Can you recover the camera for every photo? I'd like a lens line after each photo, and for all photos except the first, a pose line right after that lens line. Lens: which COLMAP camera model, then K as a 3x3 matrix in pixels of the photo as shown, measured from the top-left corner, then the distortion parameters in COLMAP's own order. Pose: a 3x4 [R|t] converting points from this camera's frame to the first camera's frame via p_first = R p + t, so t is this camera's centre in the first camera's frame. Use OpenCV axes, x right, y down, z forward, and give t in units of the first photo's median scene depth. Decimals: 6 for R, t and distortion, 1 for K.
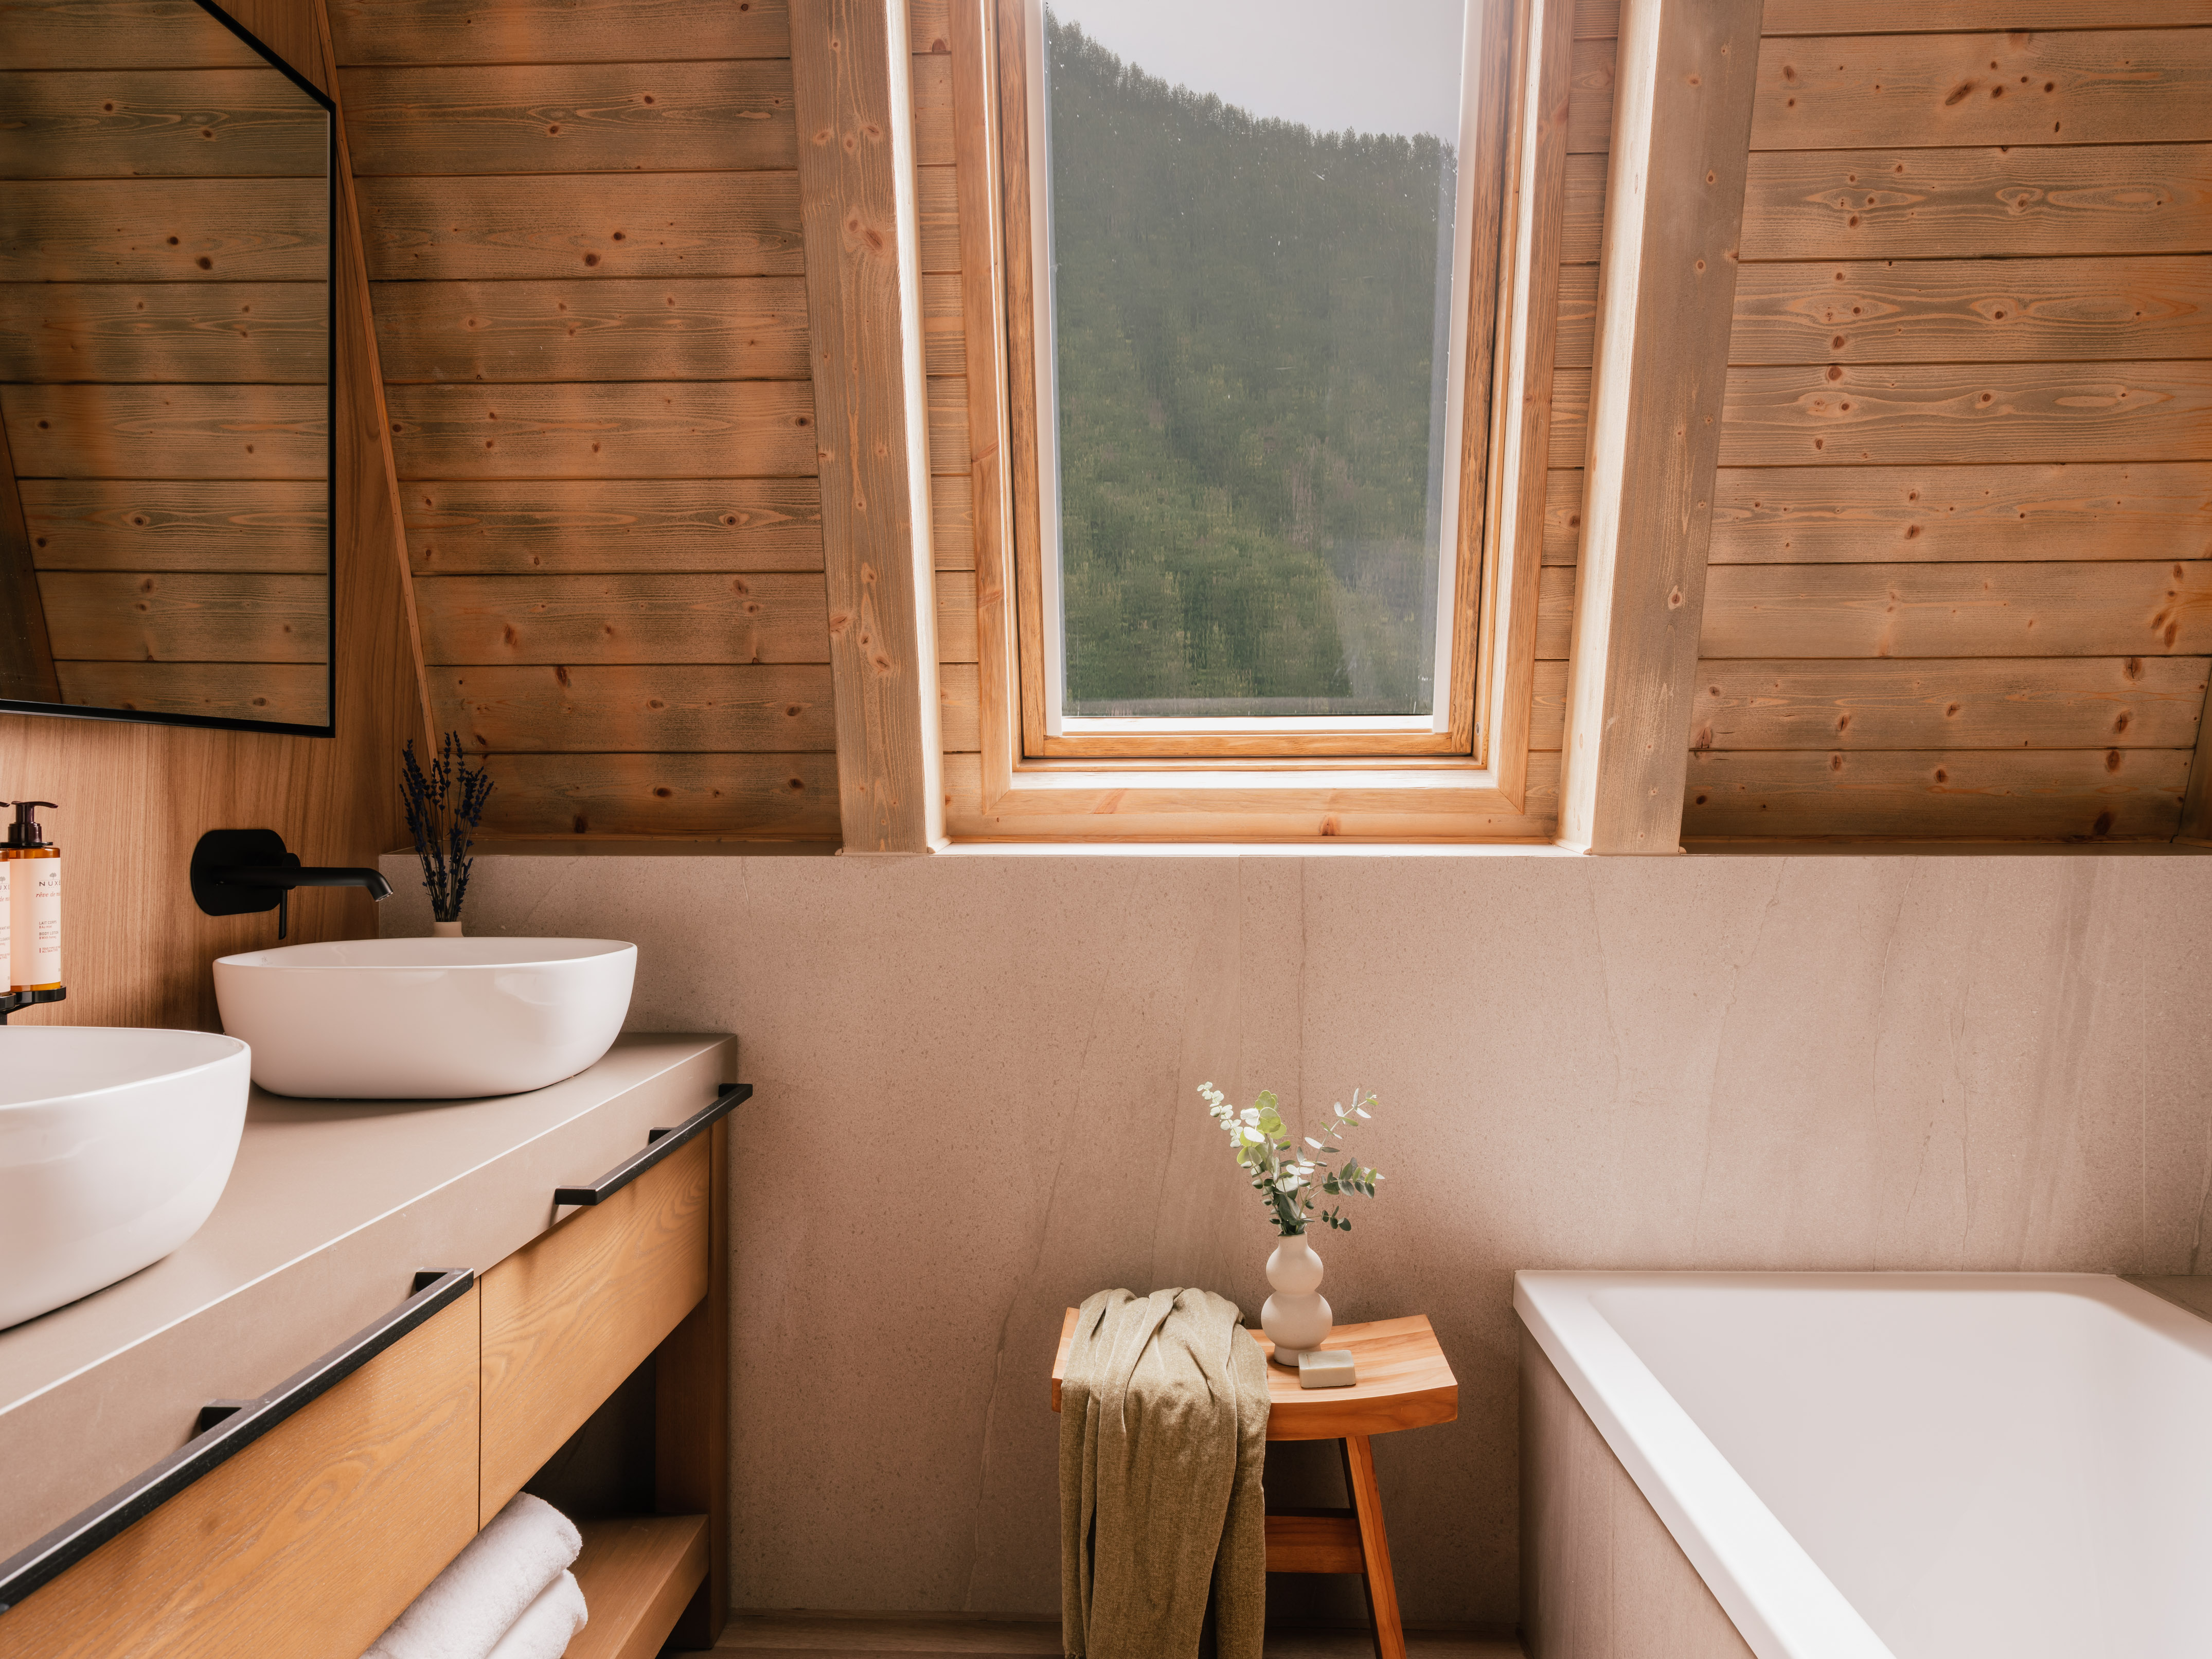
lens RADIAL K [[1668.4, 0, 1092.3], [0, 1668.4, 820.5], [0, 0, 1]] dist [-0.010146, 0.001699]
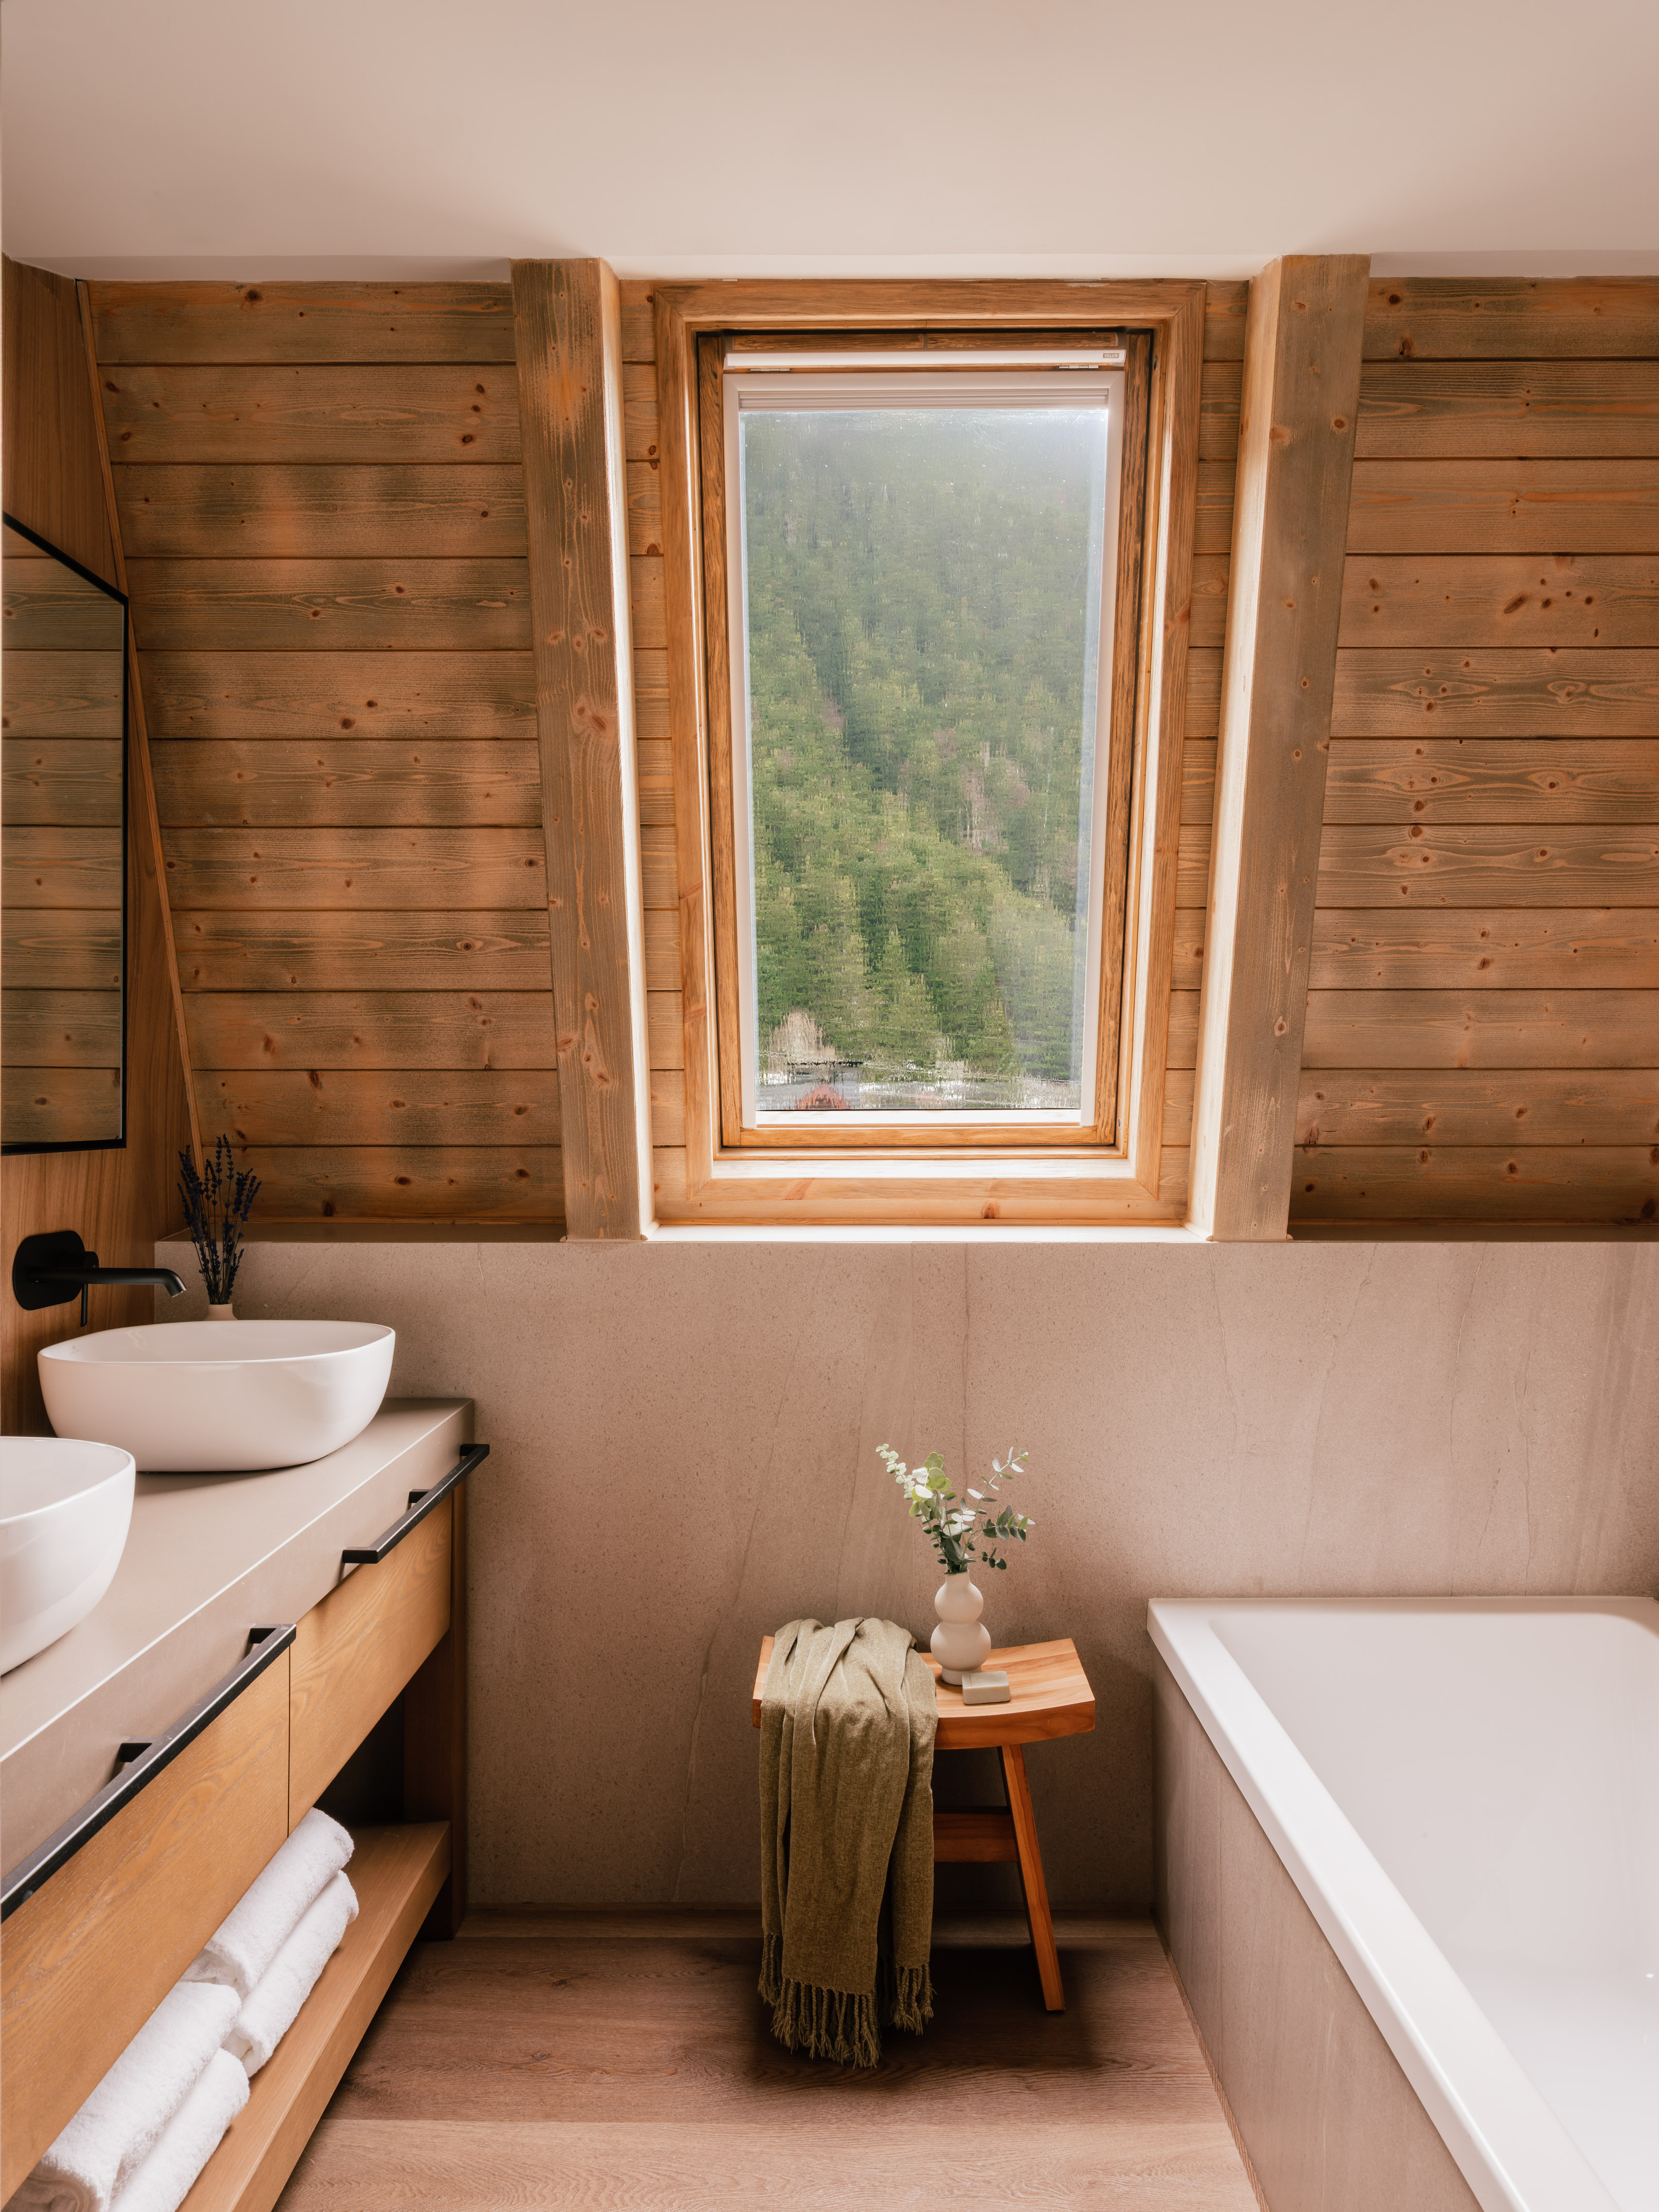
lens RADIAL K [[1668.4, 0, 834.9], [0, 1668.4, 1105.7], [0, 0, 1]] dist [-0.010146, 0.001699]
pose [[0.999229, -0.000276, 0.039269, -0.010922], [0.000607, 0.999964, -0.008419, -0.065758], [-0.039265, 0.008436, 0.999193, -0.159961]]
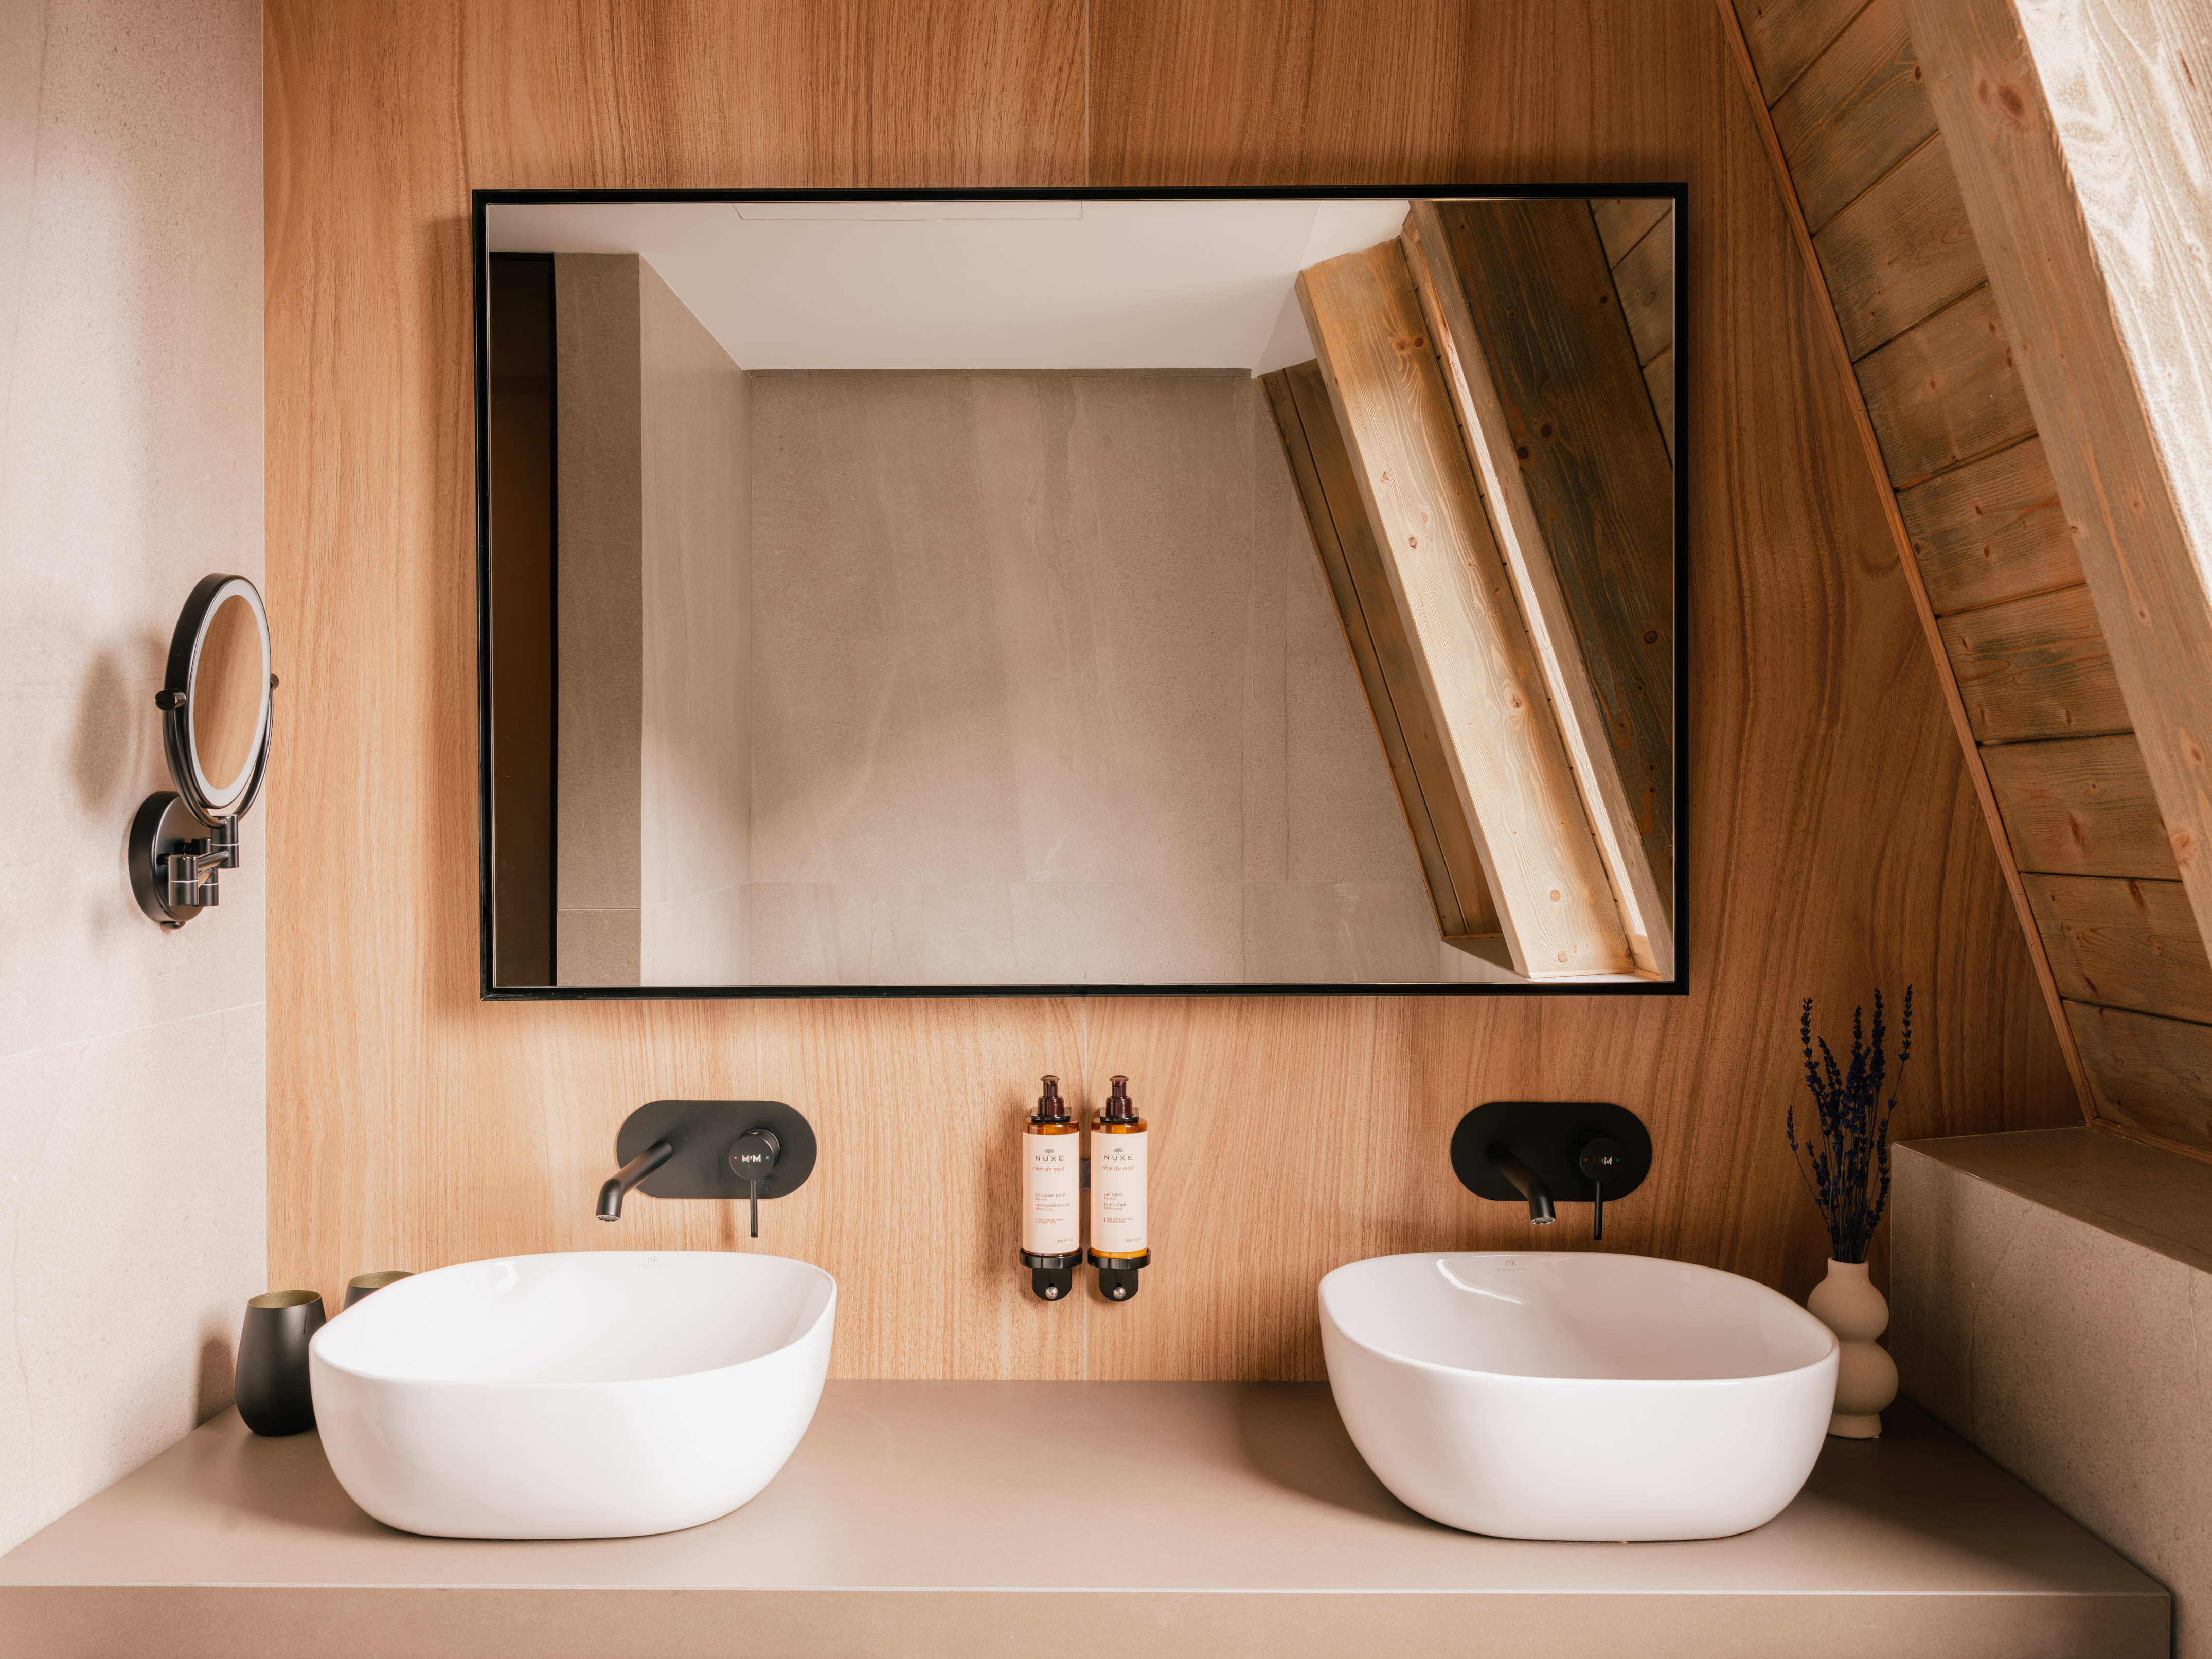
lens RADIAL K [[1823.4, 0, 1099.8], [0, 1823.4, 831.6], [0, 0, 1]] dist [-0.013928, -0.006545]
pose [[0.034017, 0.007564, -0.999393, 0.371266], [-0.007528, 0.999945, 0.007312, -0.124746], [0.999393, 0.007275, 0.034072, 0.663694]]
